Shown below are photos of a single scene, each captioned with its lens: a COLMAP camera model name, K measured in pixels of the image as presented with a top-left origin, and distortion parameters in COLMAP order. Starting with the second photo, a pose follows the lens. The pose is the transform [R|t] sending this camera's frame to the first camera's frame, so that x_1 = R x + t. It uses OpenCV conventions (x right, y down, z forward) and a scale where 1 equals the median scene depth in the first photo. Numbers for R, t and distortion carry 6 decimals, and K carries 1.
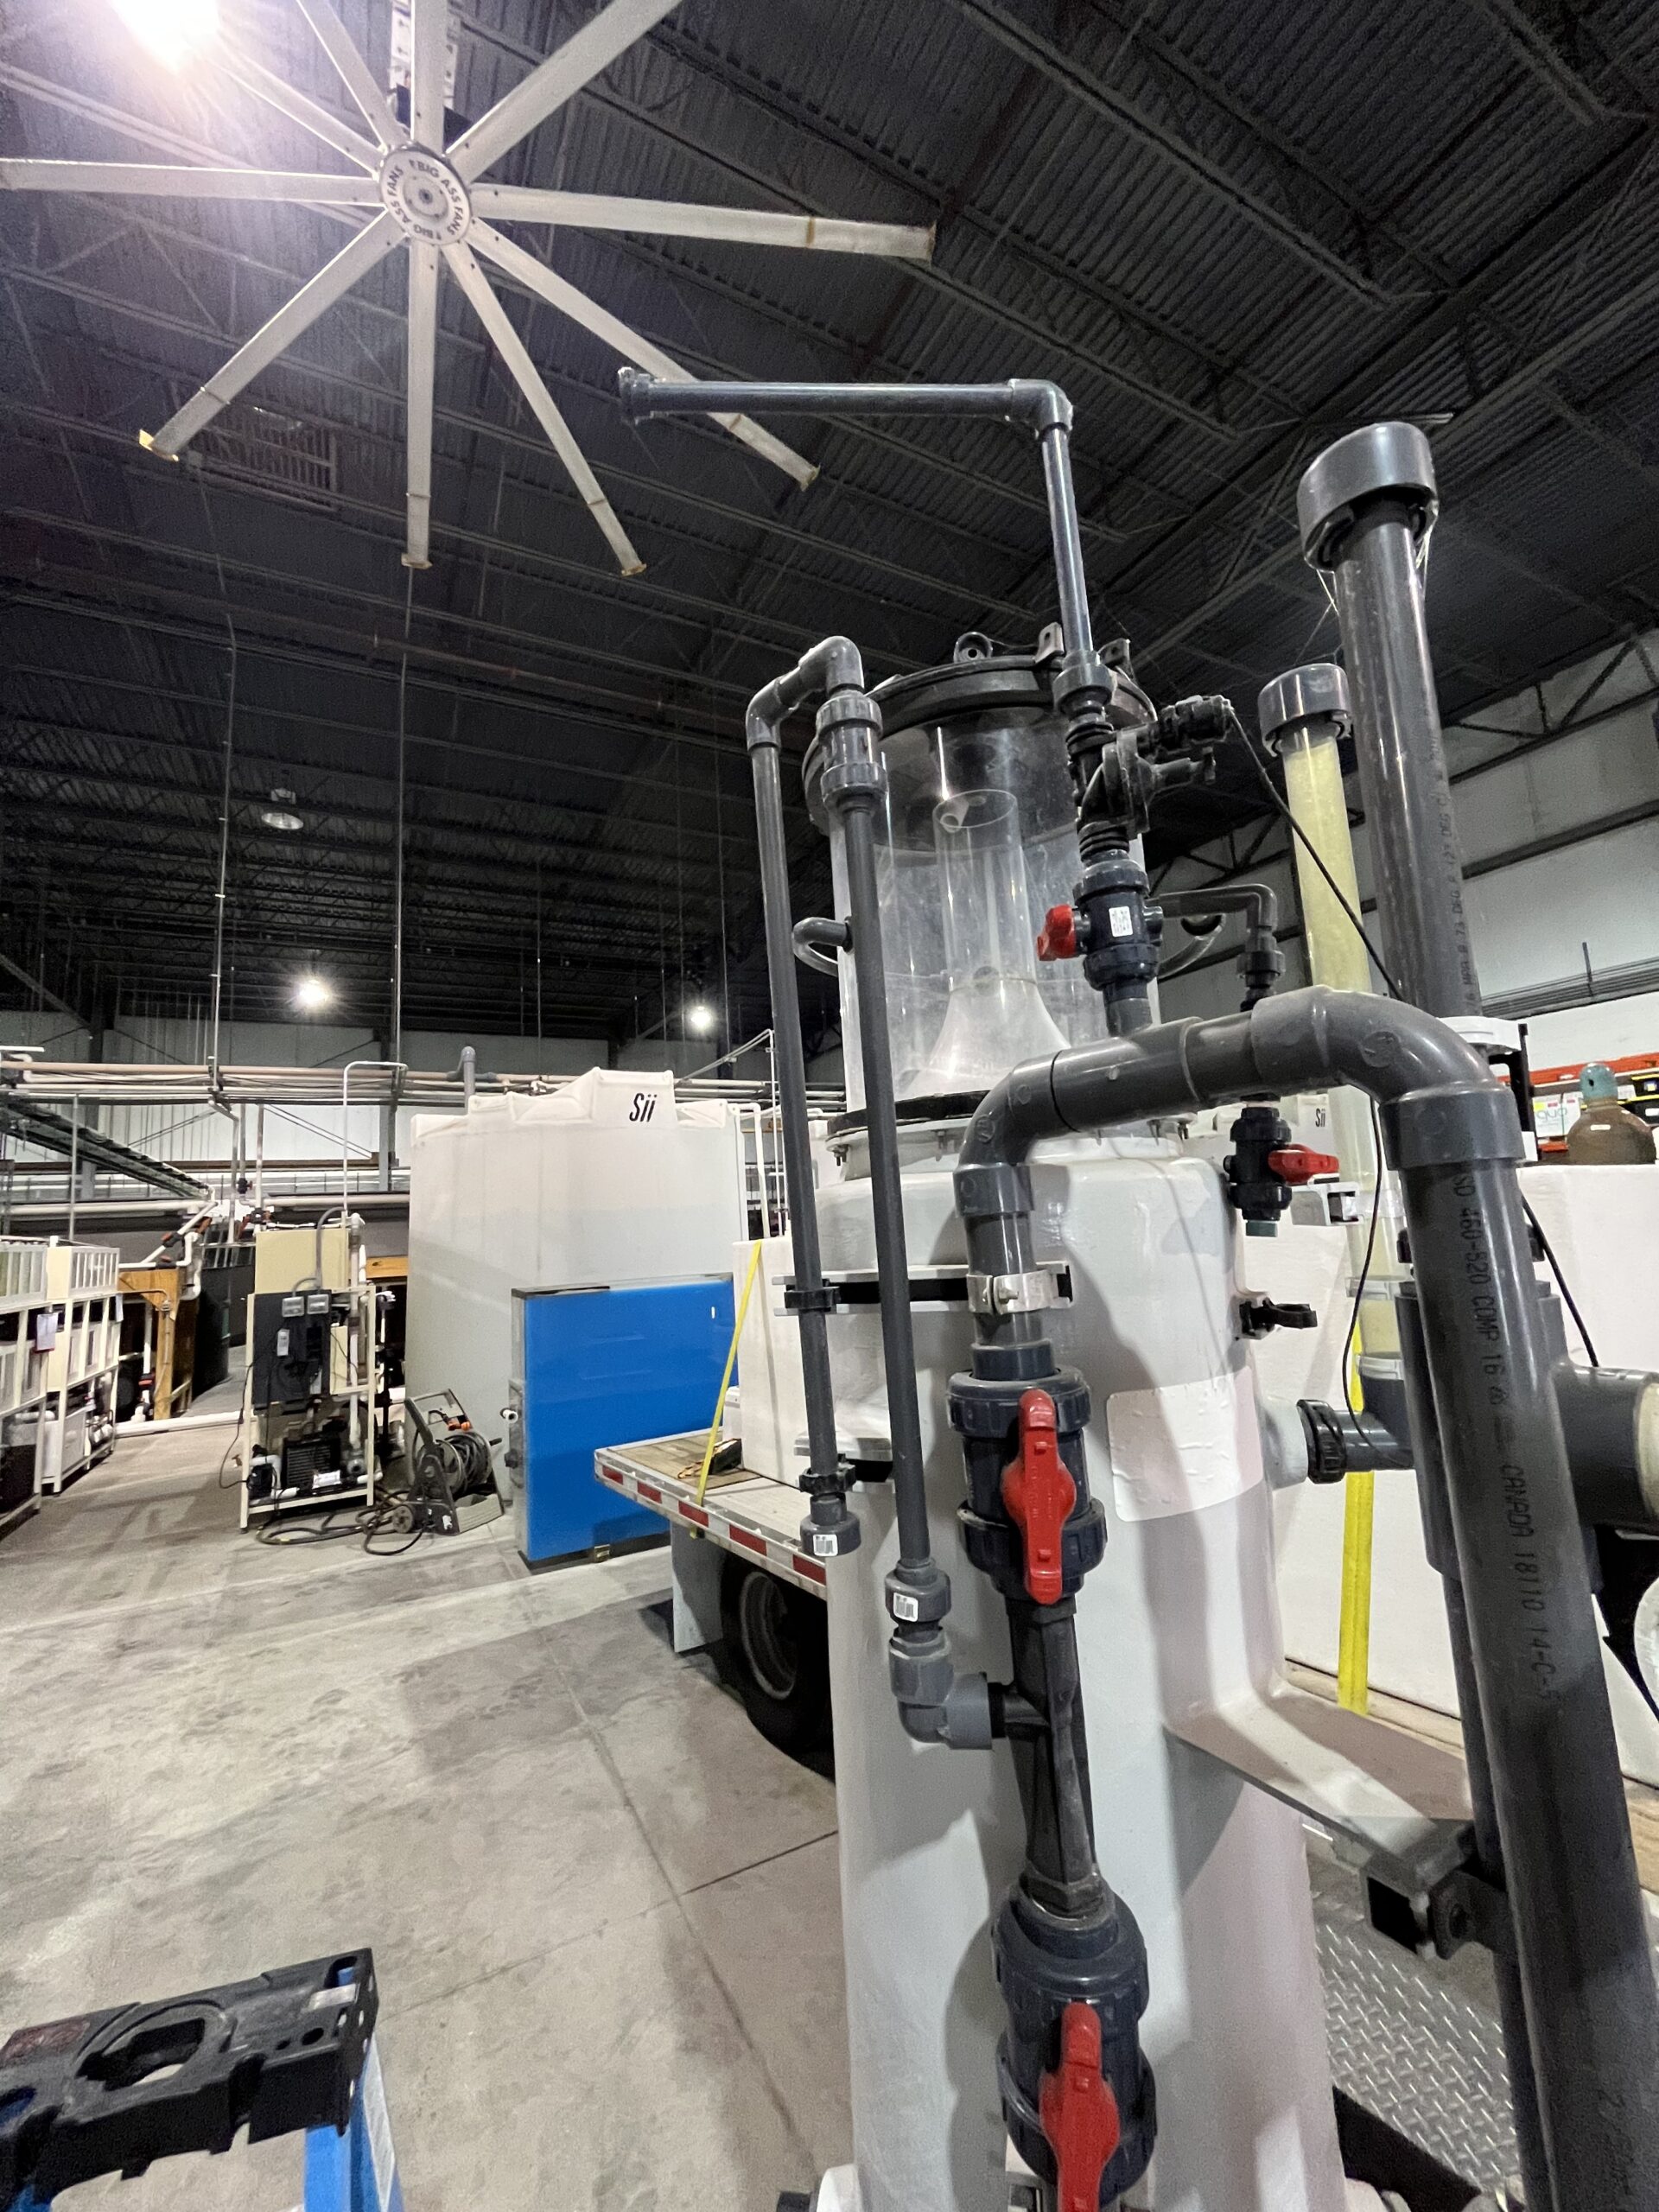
lens RADIAL K [[893.8, 0, 829.5], [0, 893.8, 1106.0], [0, 0, 1]] dist [-0.003409, -0.000455]
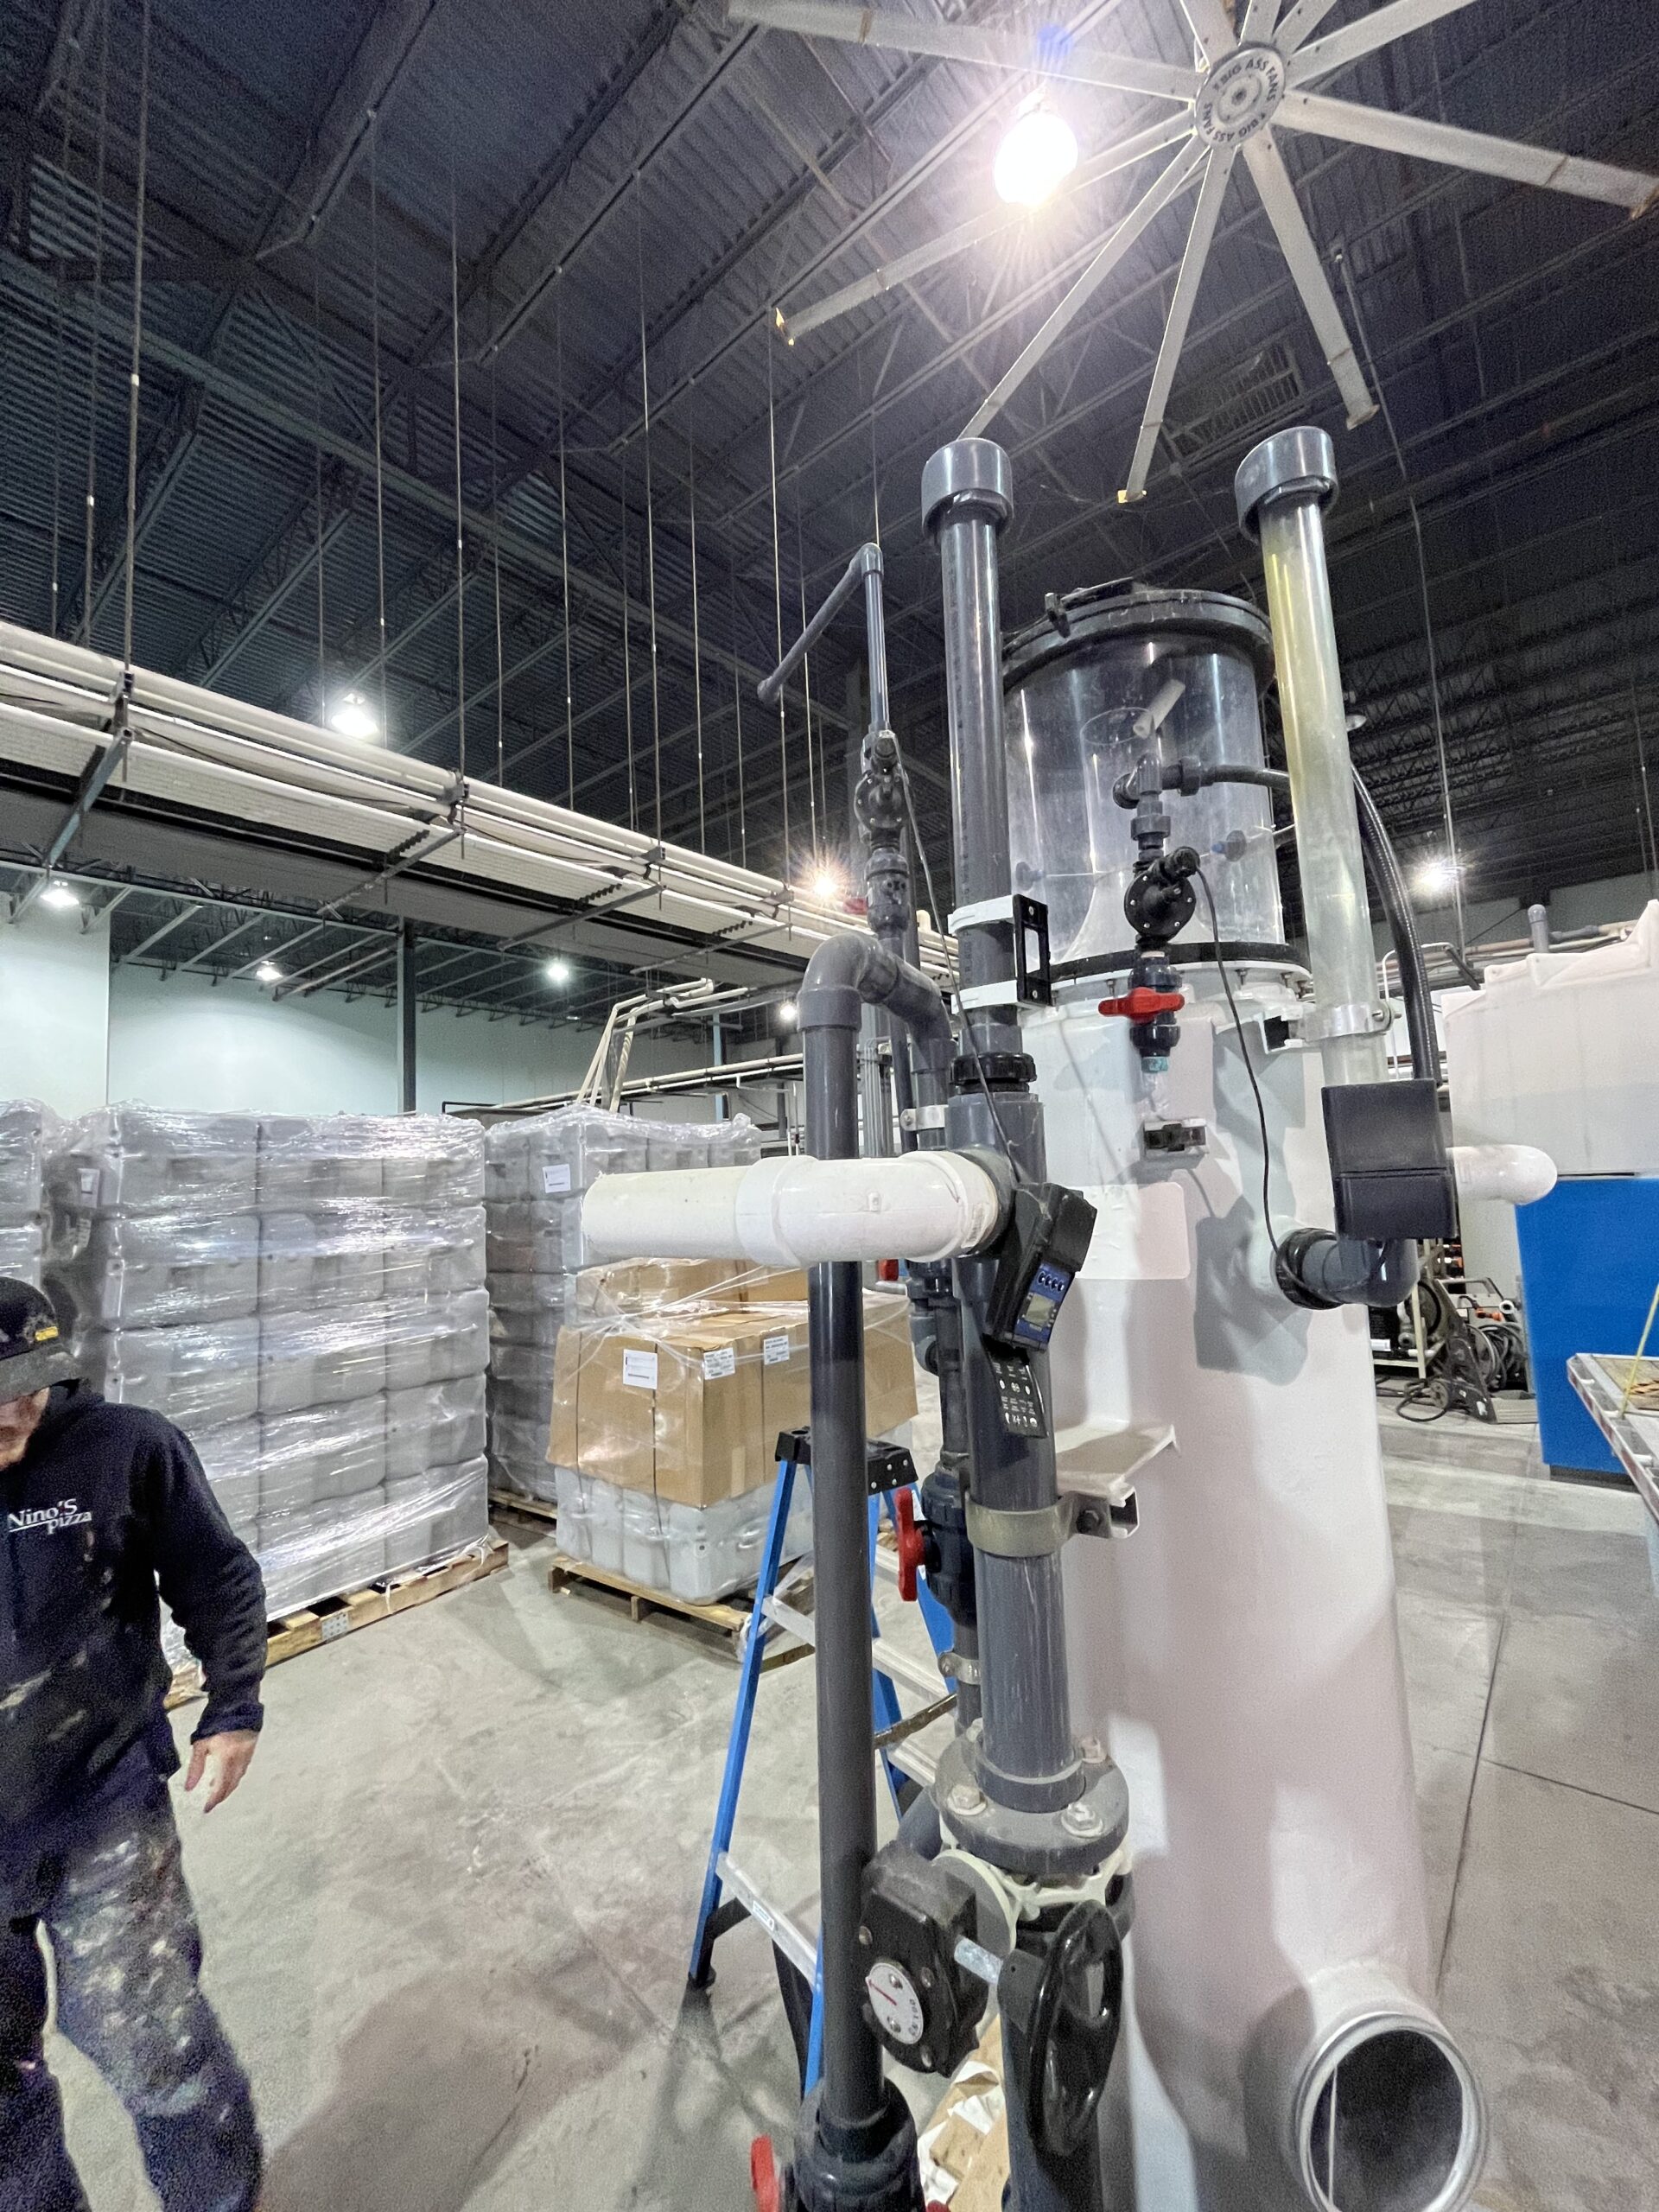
lens RADIAL K [[893.8, 0, 829.5], [0, 893.8, 1106.0], [0, 0, 1]] dist [-0.003409, -0.000455]
pose [[0.378253, -0.042034, -0.924748, 0.210932], [0.149586, 0.988615, 0.016249, 0.016635], [0.913536, -0.144475, 0.380234, 0.025952]]
